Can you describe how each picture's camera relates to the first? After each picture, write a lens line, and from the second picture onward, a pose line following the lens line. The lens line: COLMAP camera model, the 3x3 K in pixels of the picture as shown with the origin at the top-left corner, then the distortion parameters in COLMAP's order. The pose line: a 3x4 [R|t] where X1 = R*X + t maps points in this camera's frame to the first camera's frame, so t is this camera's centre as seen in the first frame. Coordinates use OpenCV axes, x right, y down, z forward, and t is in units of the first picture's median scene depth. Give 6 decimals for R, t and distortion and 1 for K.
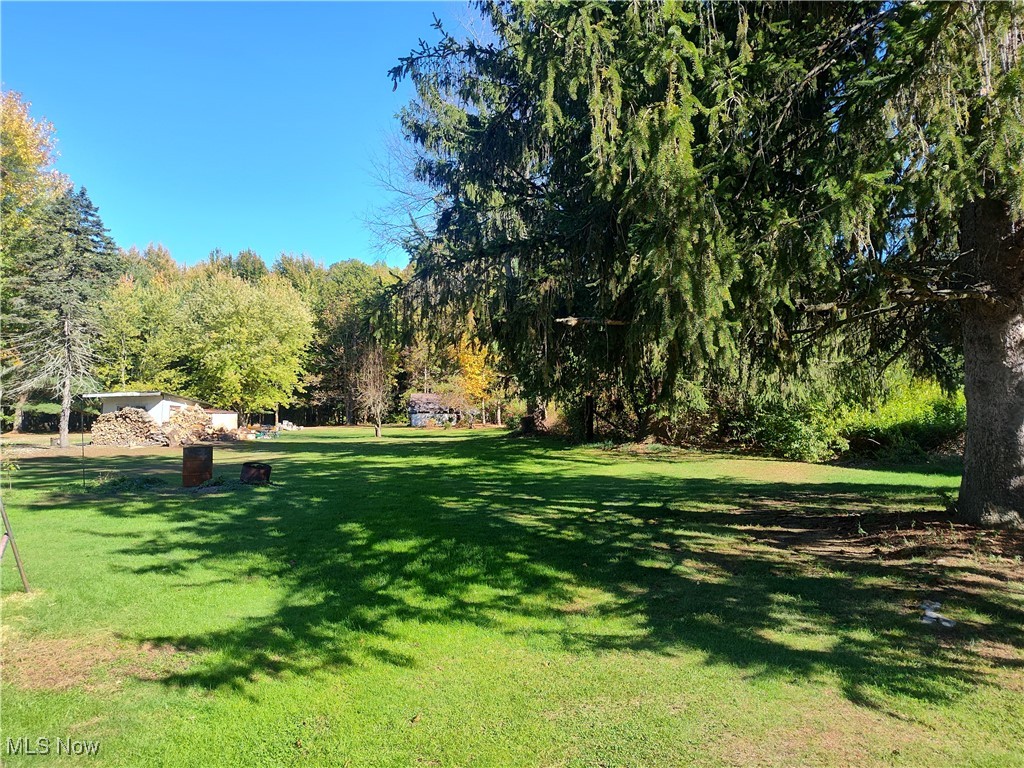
lens RADIAL K [[692.7, 0, 518.3], [0, 692.7, 384.7], [0, 0, 1]] dist [0.059552, -0.075410]
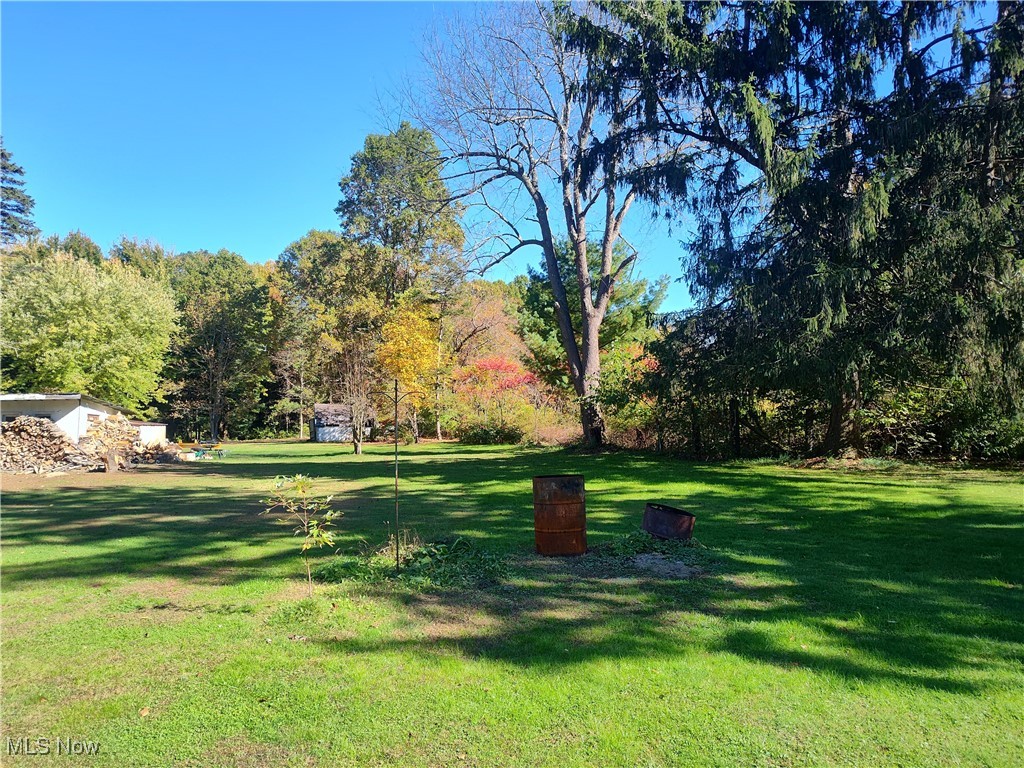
lens RADIAL K [[692.7, 0, 518.3], [0, 692.7, 384.7], [0, 0, 1]] dist [0.059552, -0.075410]
pose [[0.968216, 0.011041, 0.249870, -0.119387], [-0.005789, 0.999747, -0.021746, 0.006207], [-0.250047, 0.019608, 0.968035, 0.096454]]
